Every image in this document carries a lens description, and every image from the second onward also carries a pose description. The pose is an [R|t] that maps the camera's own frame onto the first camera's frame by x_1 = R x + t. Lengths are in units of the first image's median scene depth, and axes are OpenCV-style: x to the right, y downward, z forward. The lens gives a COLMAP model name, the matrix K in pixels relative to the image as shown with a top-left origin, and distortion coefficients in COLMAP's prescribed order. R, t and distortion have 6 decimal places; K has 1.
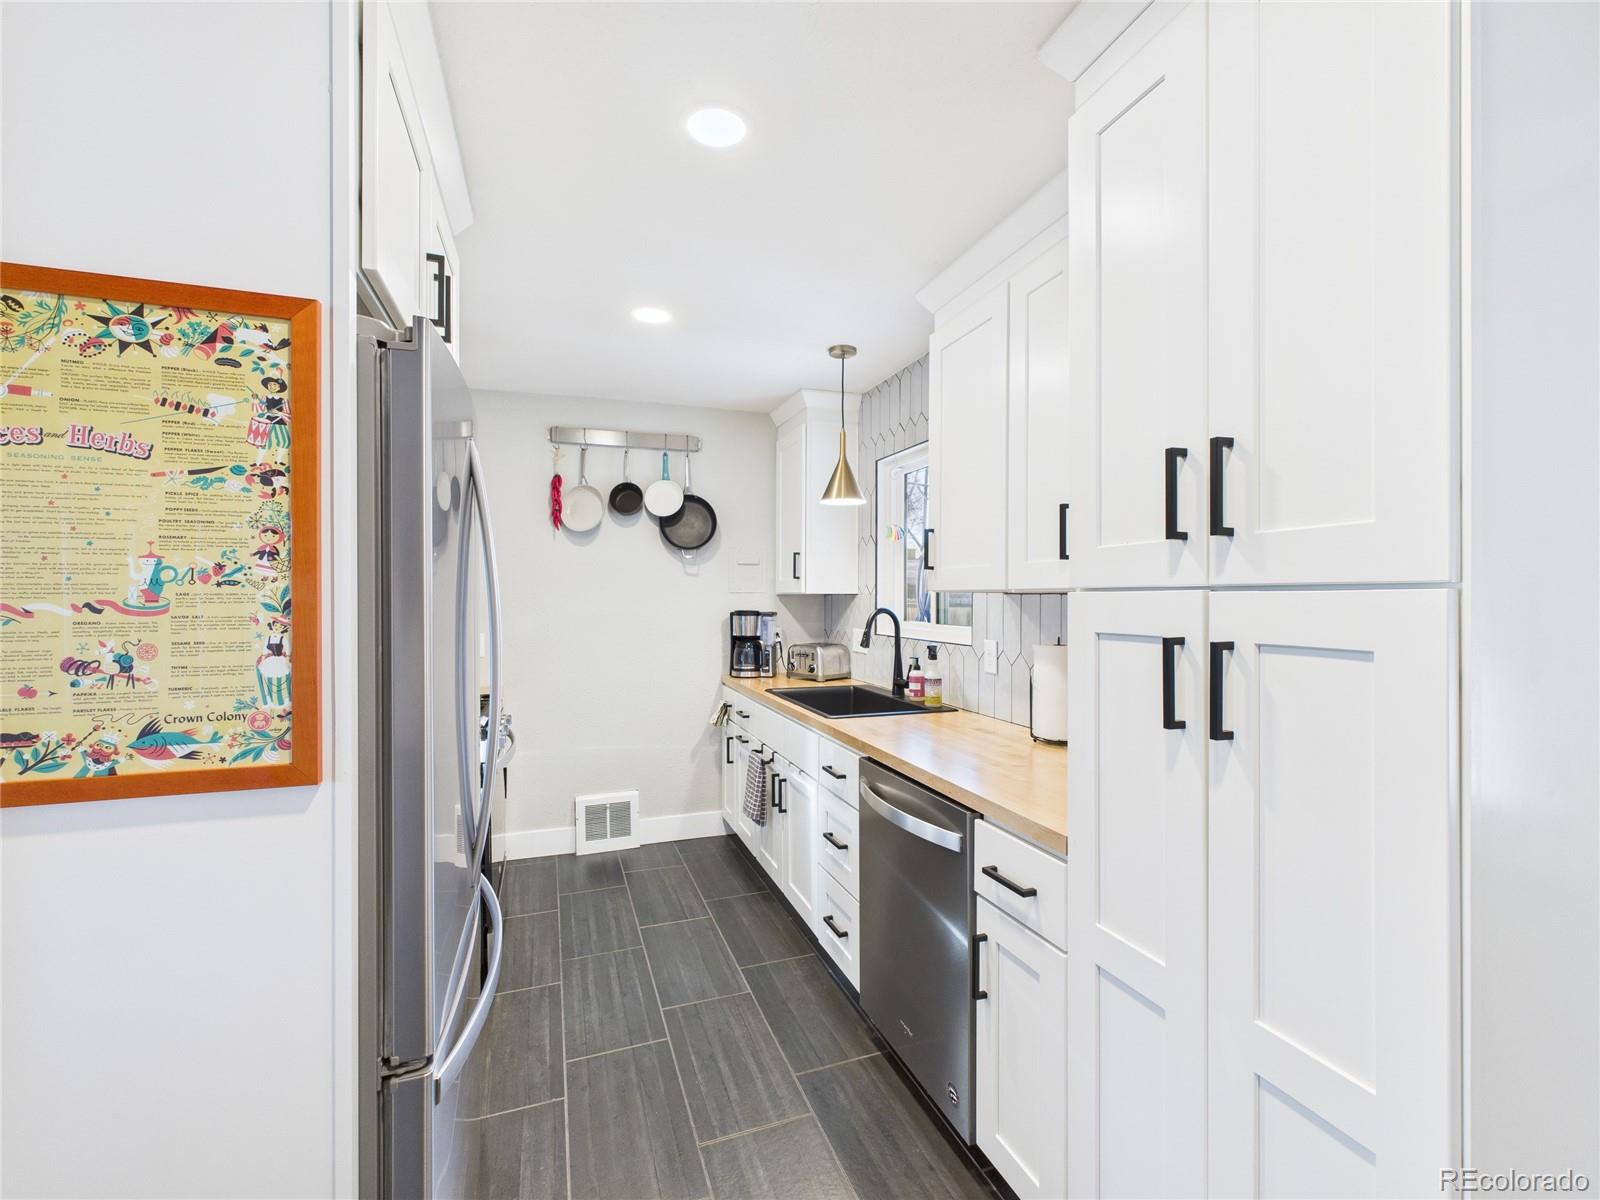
lens RADIAL K [[698.9, 0, 801.5], [0, 698.9, 597.1], [0, 0, 1]] dist [0.000848, 0.000226]
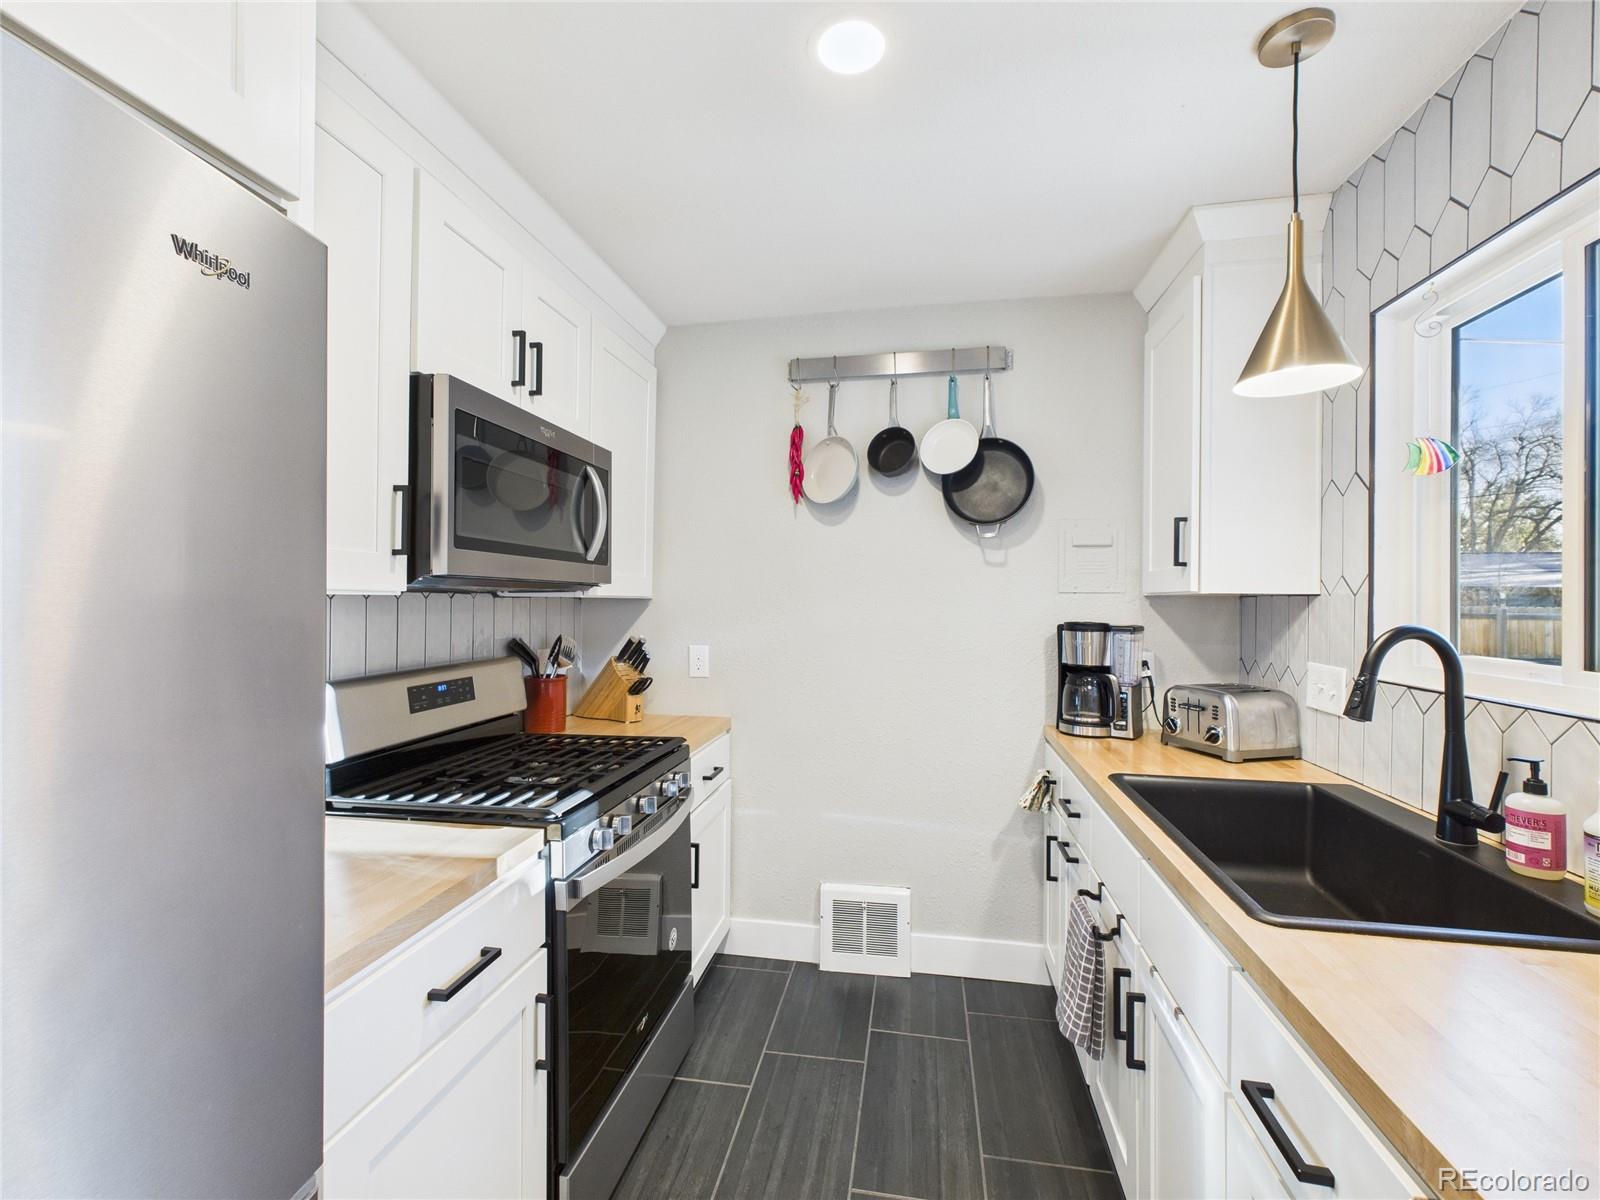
lens RADIAL K [[698.9, 0, 802.3], [0, 698.9, 599.0], [0, 0, 1]] dist [0.000848, 0.000226]
pose [[0.867341, 0.003567, -0.497702, 0.008258], [-0.005662, 0.999980, -0.002699, 0.002460], [0.497682, 0.005159, 0.867344, 0.381910]]
